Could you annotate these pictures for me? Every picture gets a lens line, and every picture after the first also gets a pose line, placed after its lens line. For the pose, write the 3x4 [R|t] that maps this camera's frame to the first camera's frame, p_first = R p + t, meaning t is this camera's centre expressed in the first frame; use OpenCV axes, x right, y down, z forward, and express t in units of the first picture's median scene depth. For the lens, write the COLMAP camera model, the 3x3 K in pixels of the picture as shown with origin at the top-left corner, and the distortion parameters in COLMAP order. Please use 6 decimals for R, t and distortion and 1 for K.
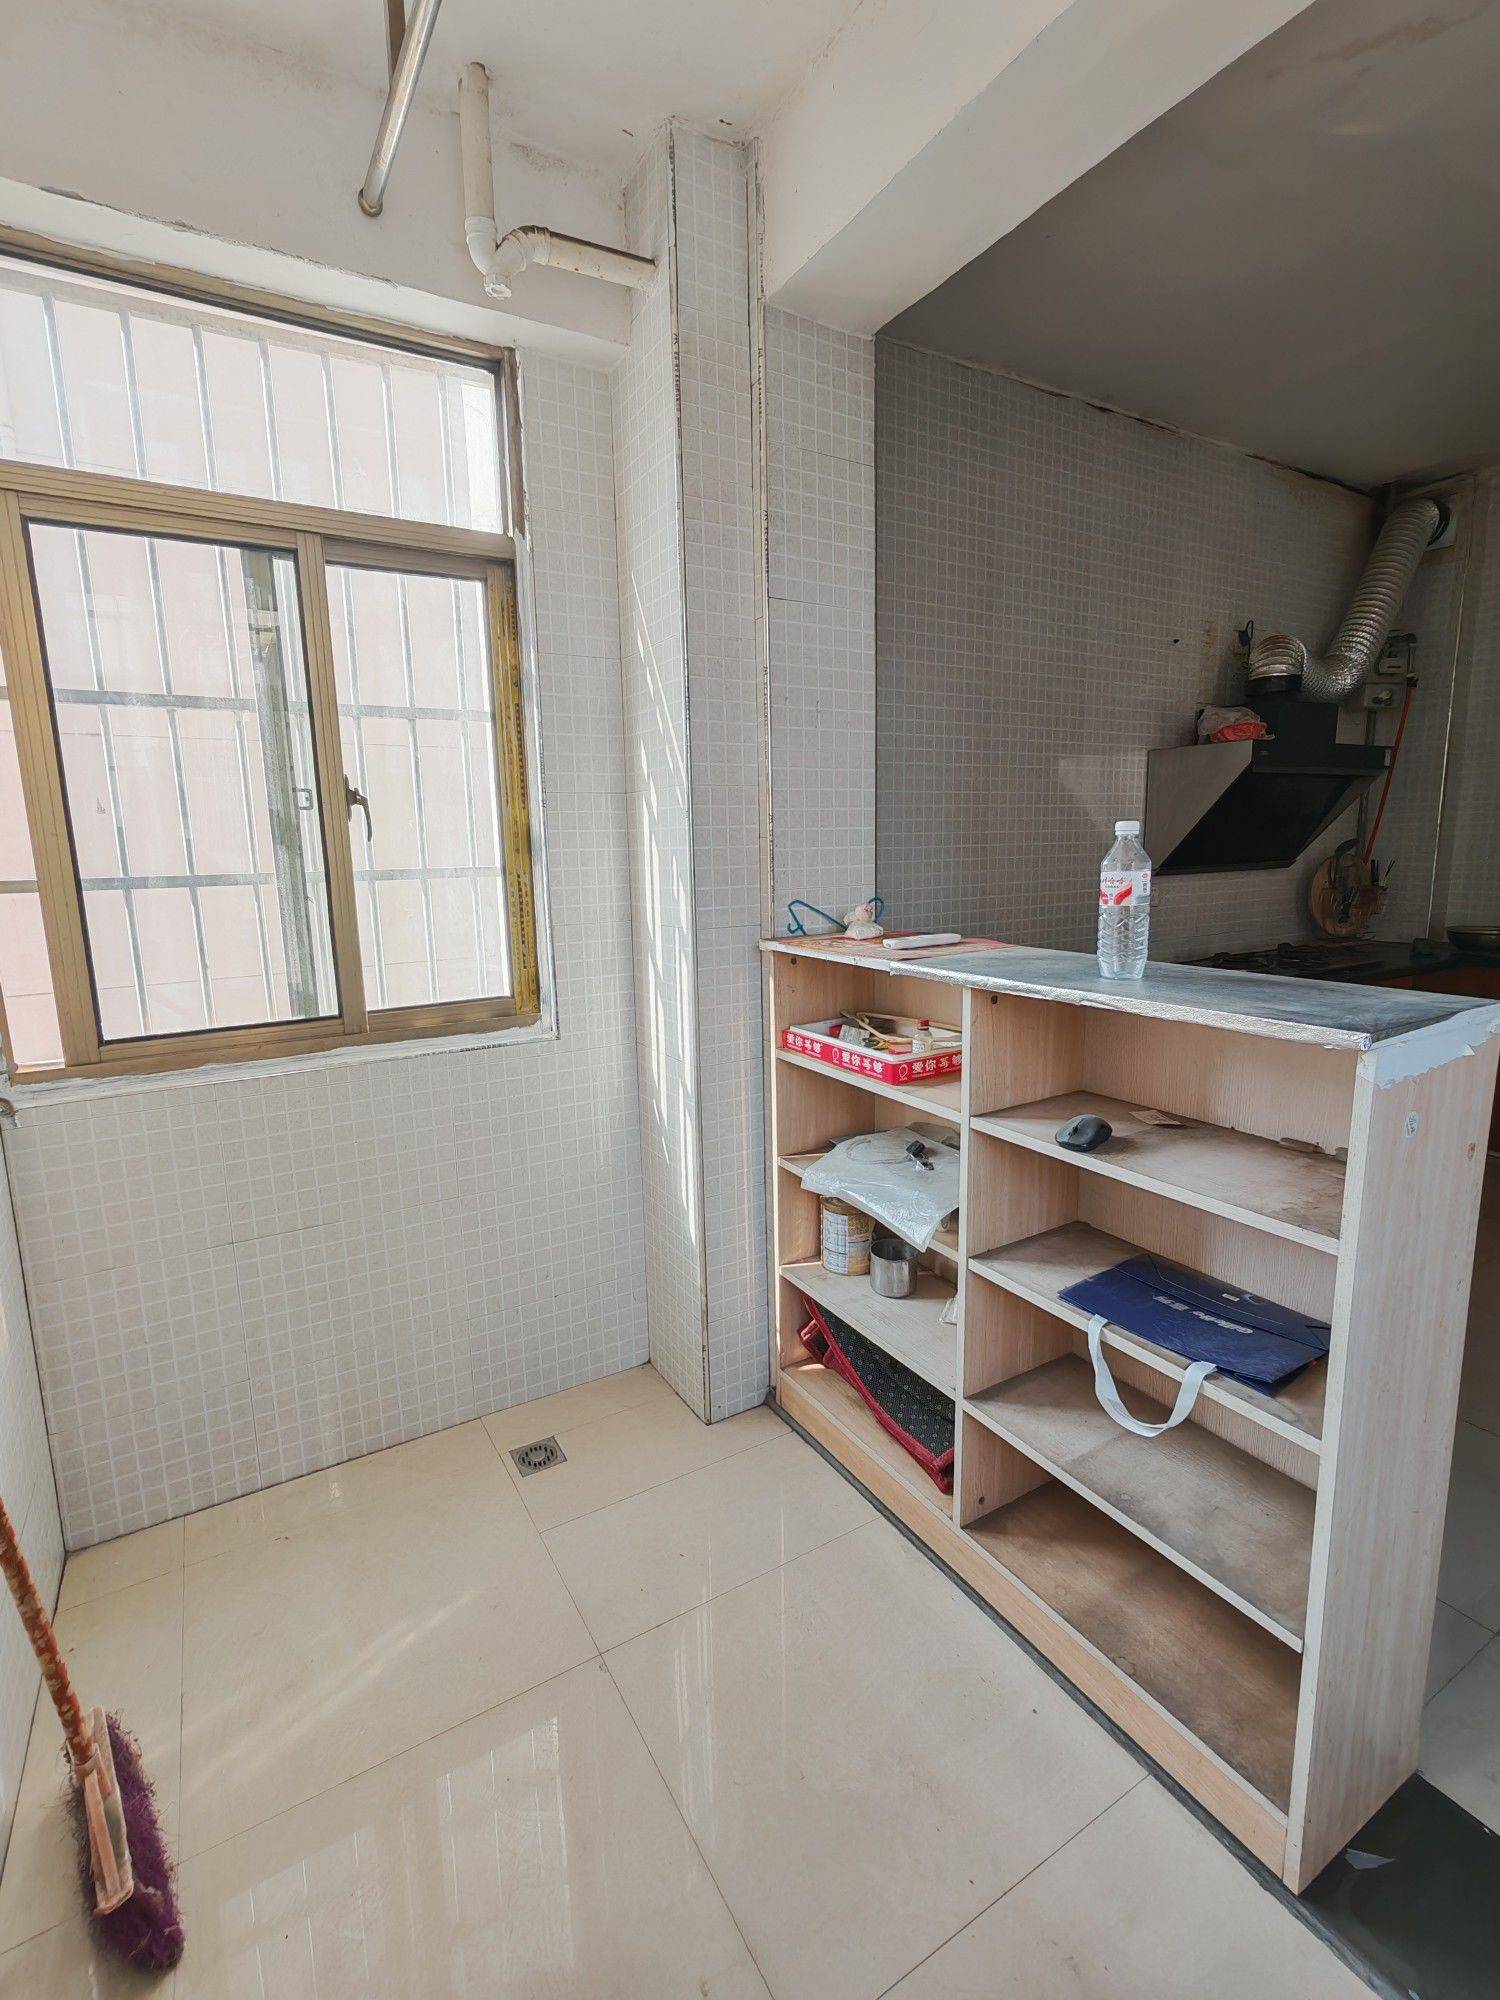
lens RADIAL K [[918.2, 0, 759.7], [0, 918.2, 1000.9], [0, 0, 1]] dist [0.000291, 0.001196]
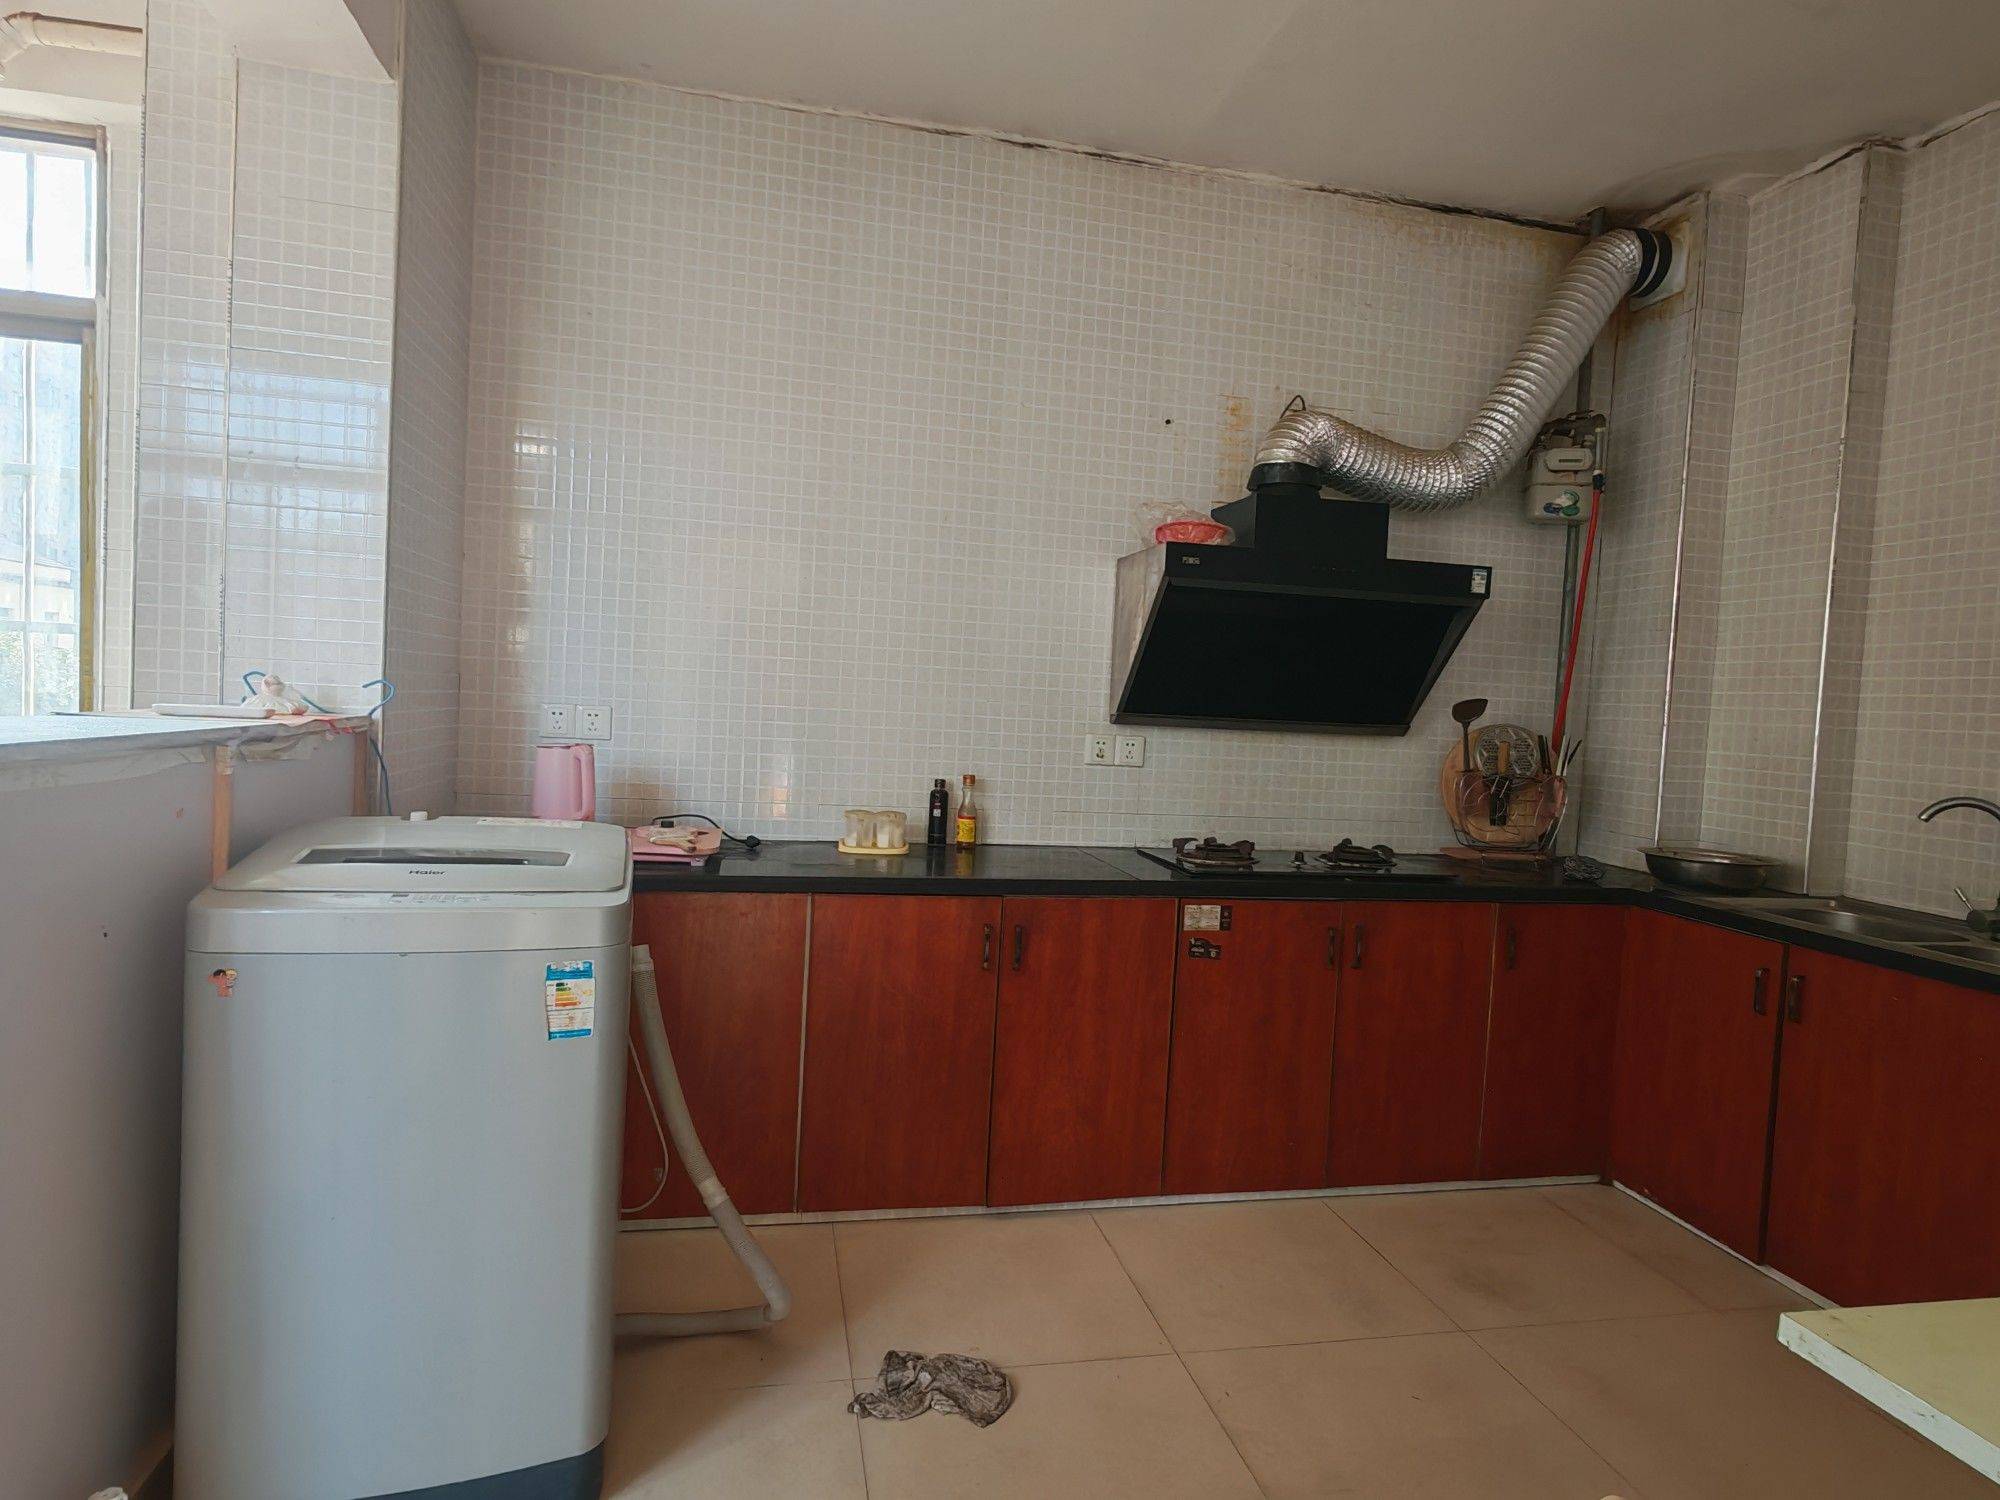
lens RADIAL K [[1111.5, 0, 1001.2], [0, 1111.5, 752.1], [0, 0, 1]] dist [-0.001786, 0.003384]
pose [[0.943765, 0.085501, -0.319371, 0.616963], [-0.125780, 0.986198, -0.107670, -0.004209], [0.305757, 0.141785, 0.941493, 0.123417]]
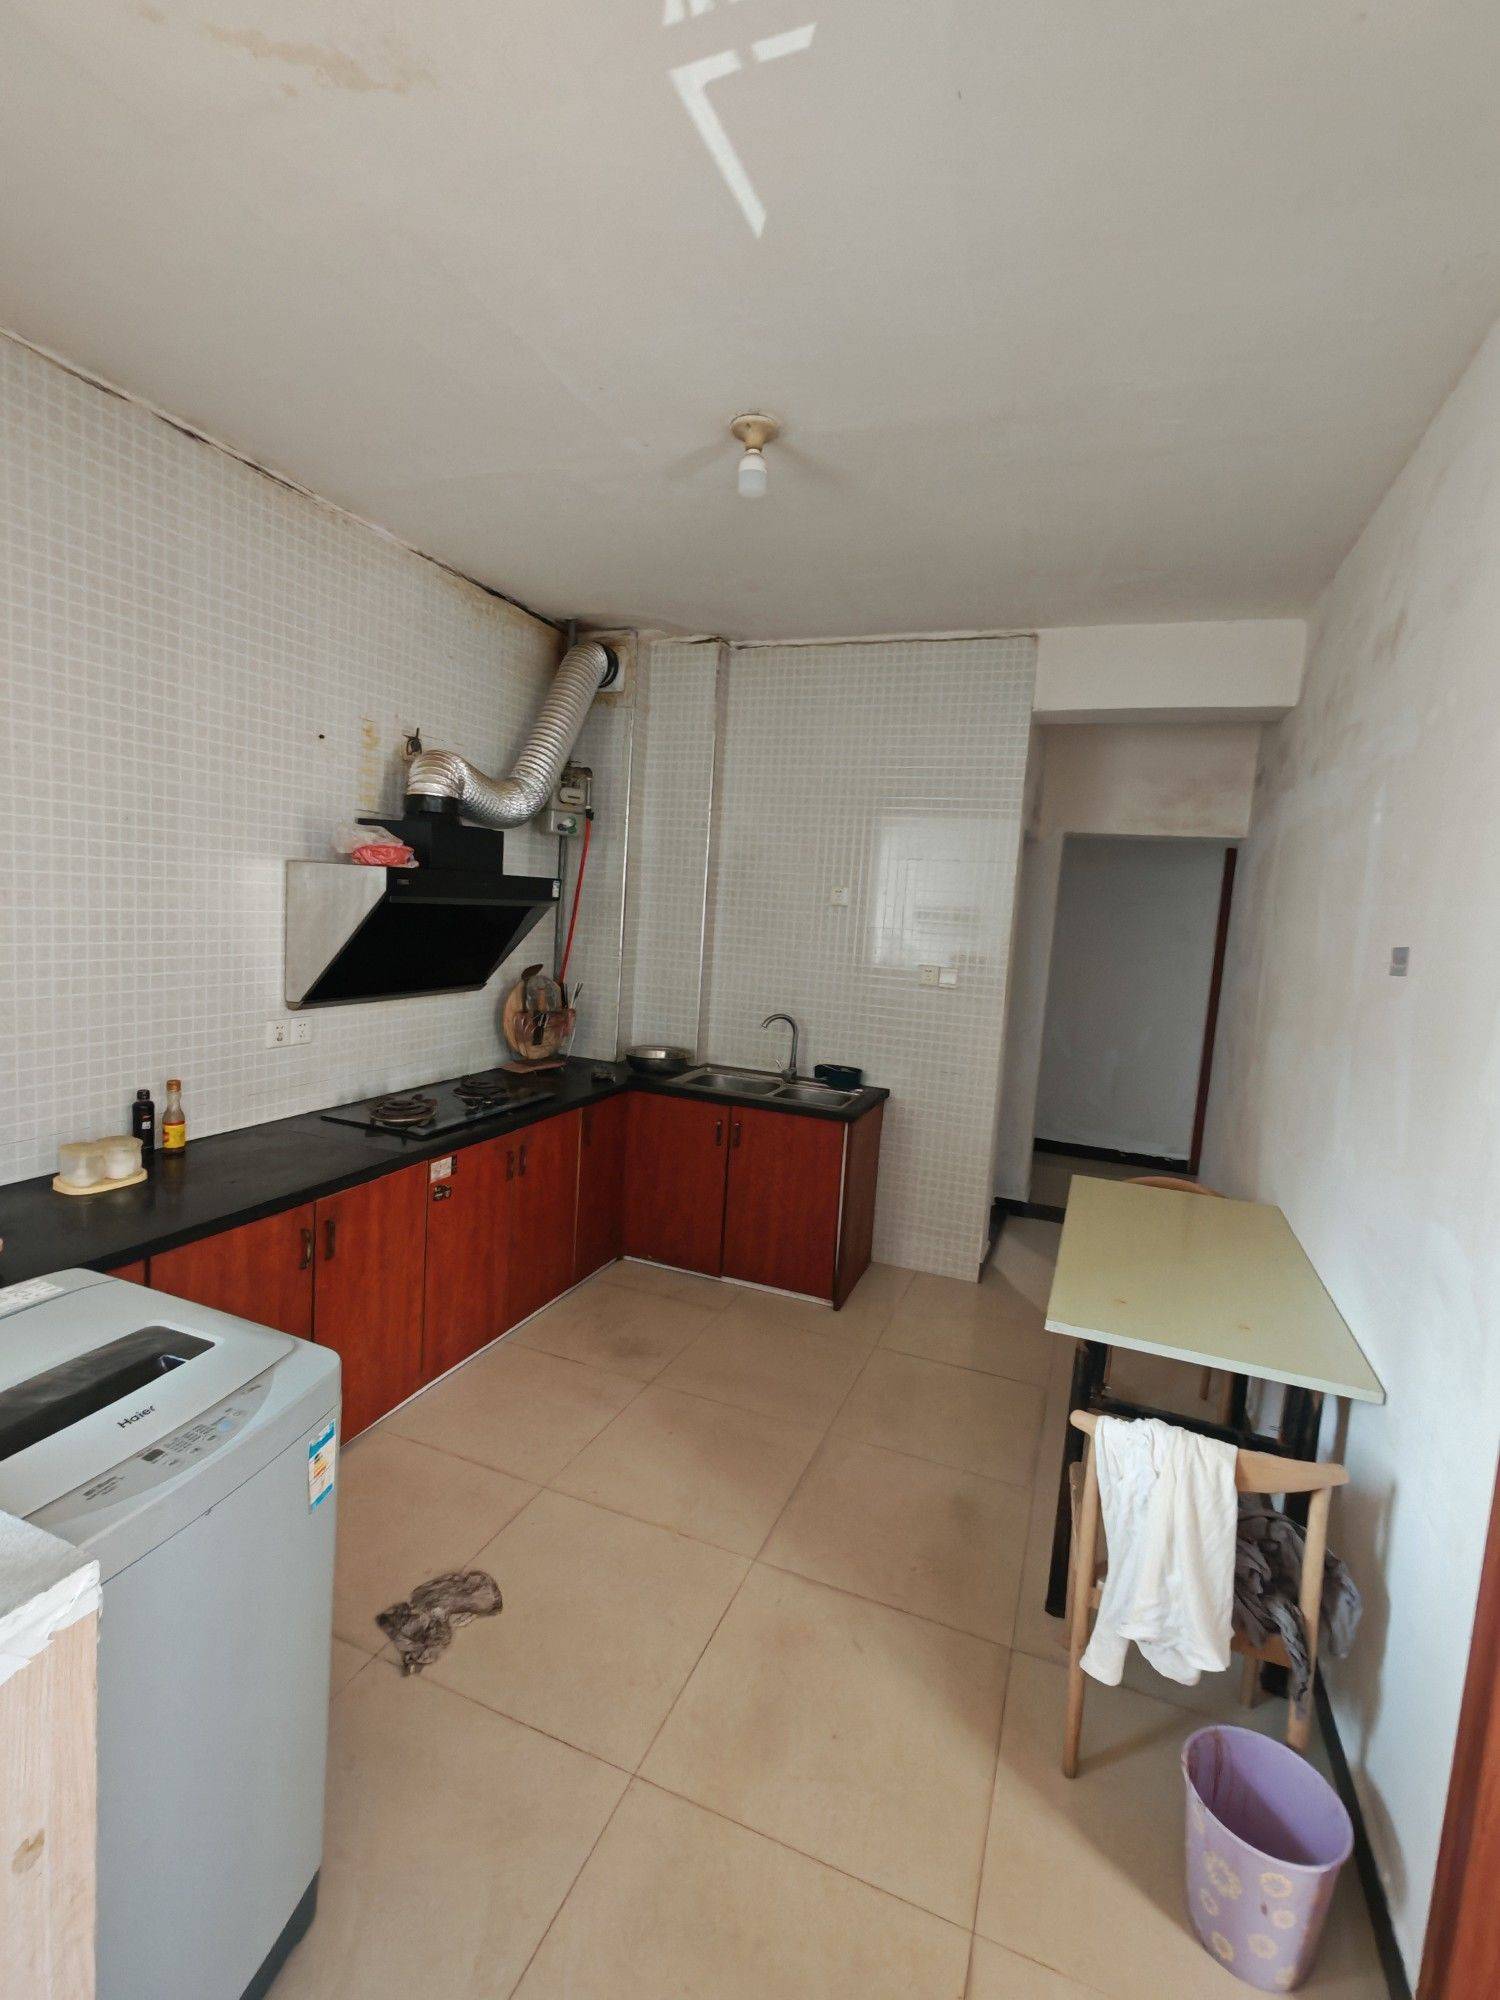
lens RADIAL K [[918.2, 0, 739.5], [0, 918.2, 996.0], [0, 0, 1]] dist [0.000291, 0.001196]
pose [[0.796563, 0.010531, 0.604463, 0.240340], [0.020983, 0.998764, -0.045053, -0.100413], [-0.604191, 0.048571, 0.795358, 0.094616]]
